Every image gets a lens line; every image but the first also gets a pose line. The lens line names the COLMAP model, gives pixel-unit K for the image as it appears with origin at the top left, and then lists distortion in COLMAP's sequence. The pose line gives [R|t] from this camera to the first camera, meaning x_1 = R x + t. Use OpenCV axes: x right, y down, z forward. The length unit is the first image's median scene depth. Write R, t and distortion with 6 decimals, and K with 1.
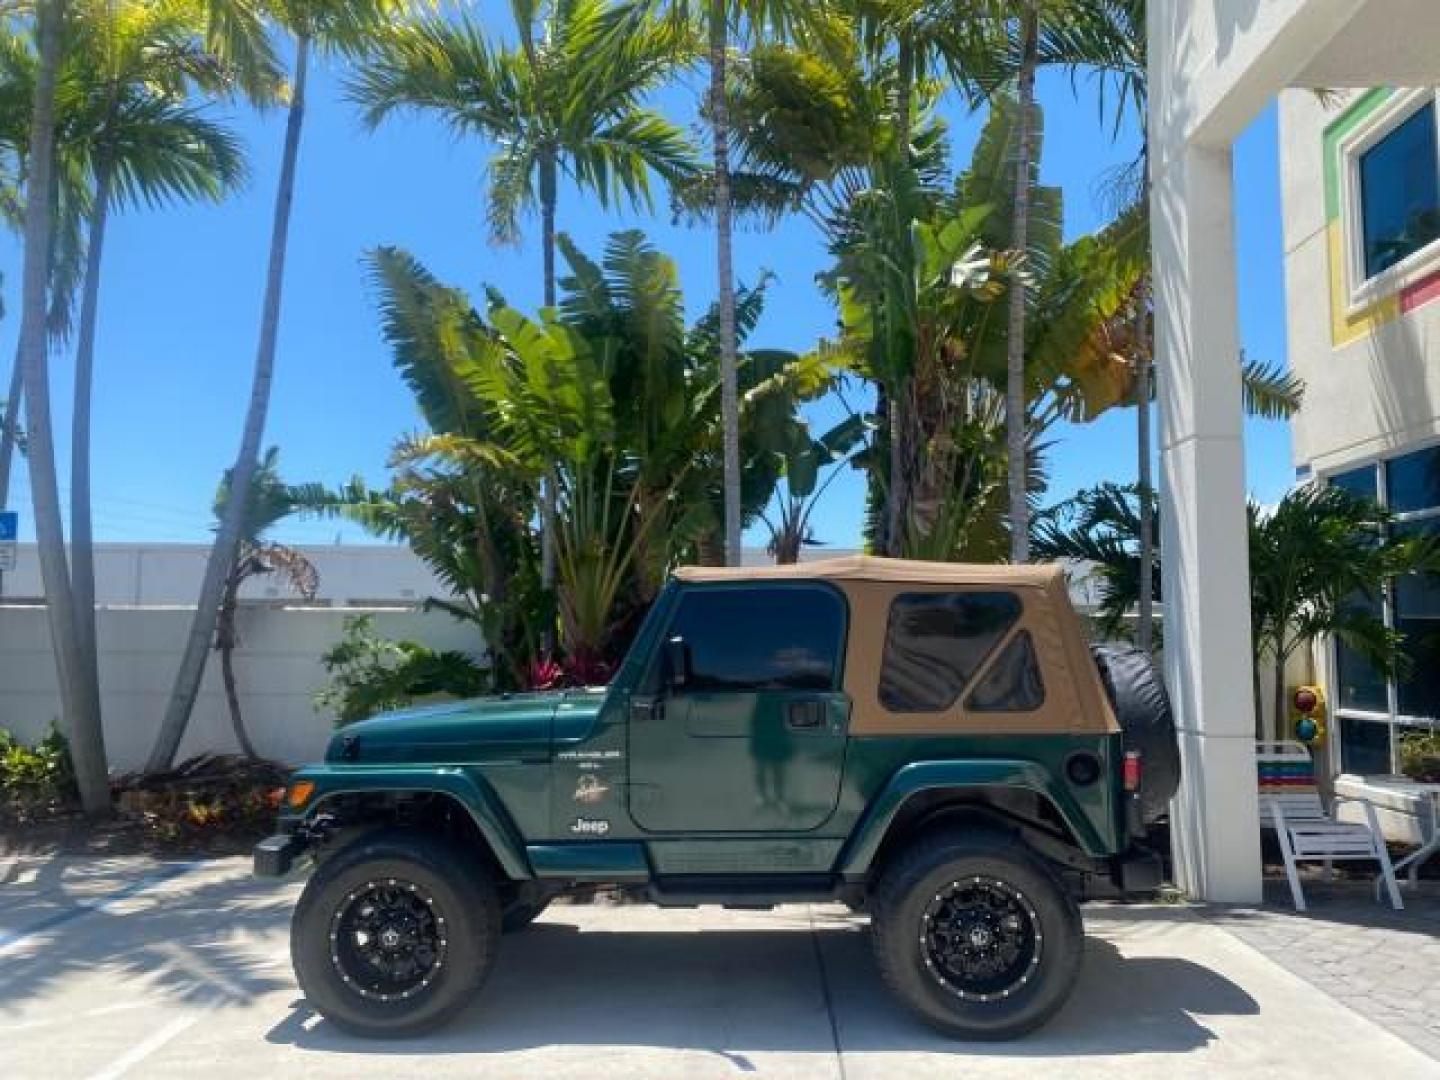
lens RADIAL K [[1105.3, 0, 718.8], [0, 1105.3, 539.2], [0, 0, 1]] dist [0.024264, -0.026905]
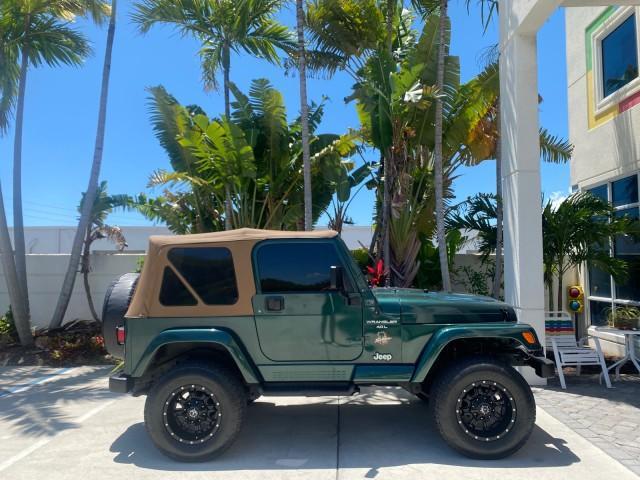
lens RADIAL K [[491.2, 0, 318.1], [0, 491.2, 240.3], [0, 0, 1]] dist [0.024264, -0.026905]
pose [[0.999864, -0.008050, -0.014405, 0.044045], [0.008555, 0.999338, 0.035361, 0.003776], [0.014110, -0.035479, 0.999271, 0.026905]]
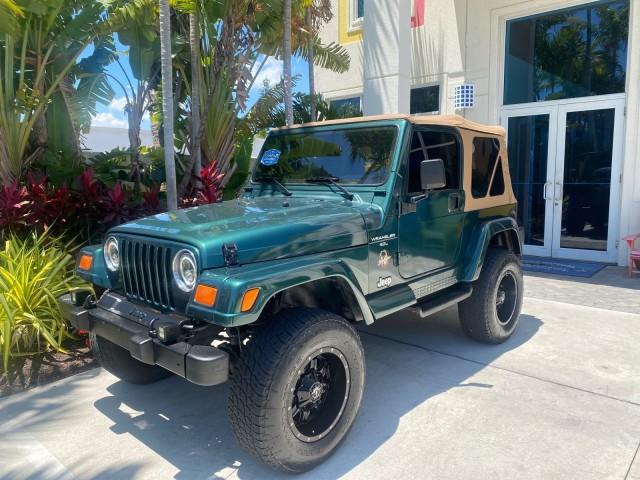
lens RADIAL K [[491.2, 0, 319.6], [0, 491.2, 236.2], [0, 0, 1]] dist [0.024264, -0.026905]
pose [[0.642994, -0.106784, 0.758390, -0.378344], [-0.058546, 0.980481, 0.187693, 0.041107], [-0.763630, -0.165086, 0.624192, 0.361679]]
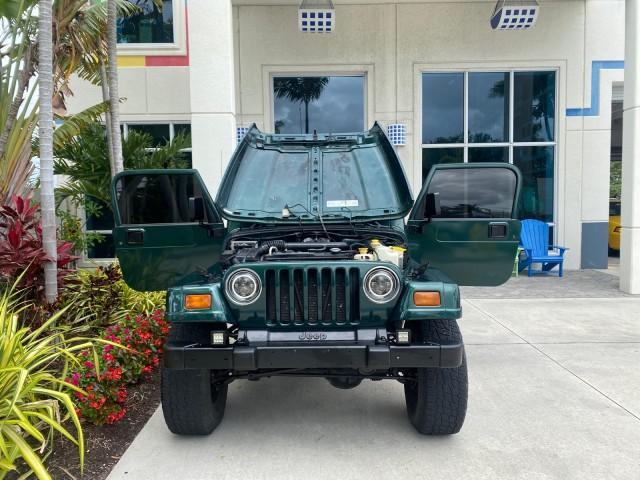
lens RADIAL K [[491.2, 0, 325.6], [0, 491.2, 240.5], [0, 0, 1]] dist [0.024264, -0.026905]
pose [[-0.032432, -0.079976, 0.996269, -0.543928], [-0.079469, 0.993844, 0.077194, 0.067237], [-0.996310, -0.076669, -0.038588, 0.658007]]
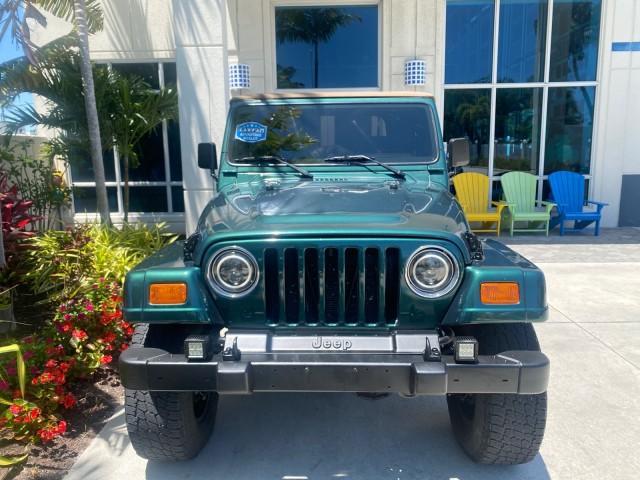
lens RADIAL K [[491.2, 0, 318.9], [0, 491.2, 239.8], [0, 0, 1]] dist [0.024264, -0.026905]
pose [[-0.011566, -0.177836, 0.983992, -0.436433], [-0.079750, 0.981087, 0.176373, 0.069136], [-0.996748, -0.076433, -0.025529, 0.664627]]
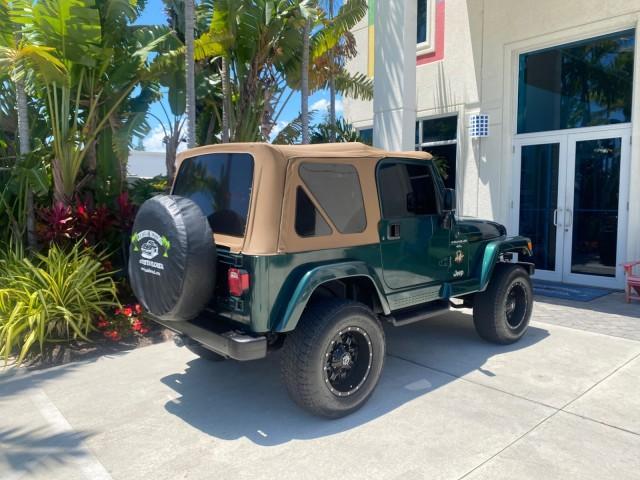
lens RADIAL K [[491.2, 0, 319.9], [0, 491.2, 240.6], [0, 0, 1]] dist [0.024264, -0.026905]
pose [[0.737009, -0.062858, 0.672954, -0.371043], [-0.060123, 0.985622, 0.157909, 0.028071], [-0.673204, -0.156841, 0.722633, 0.237156]]
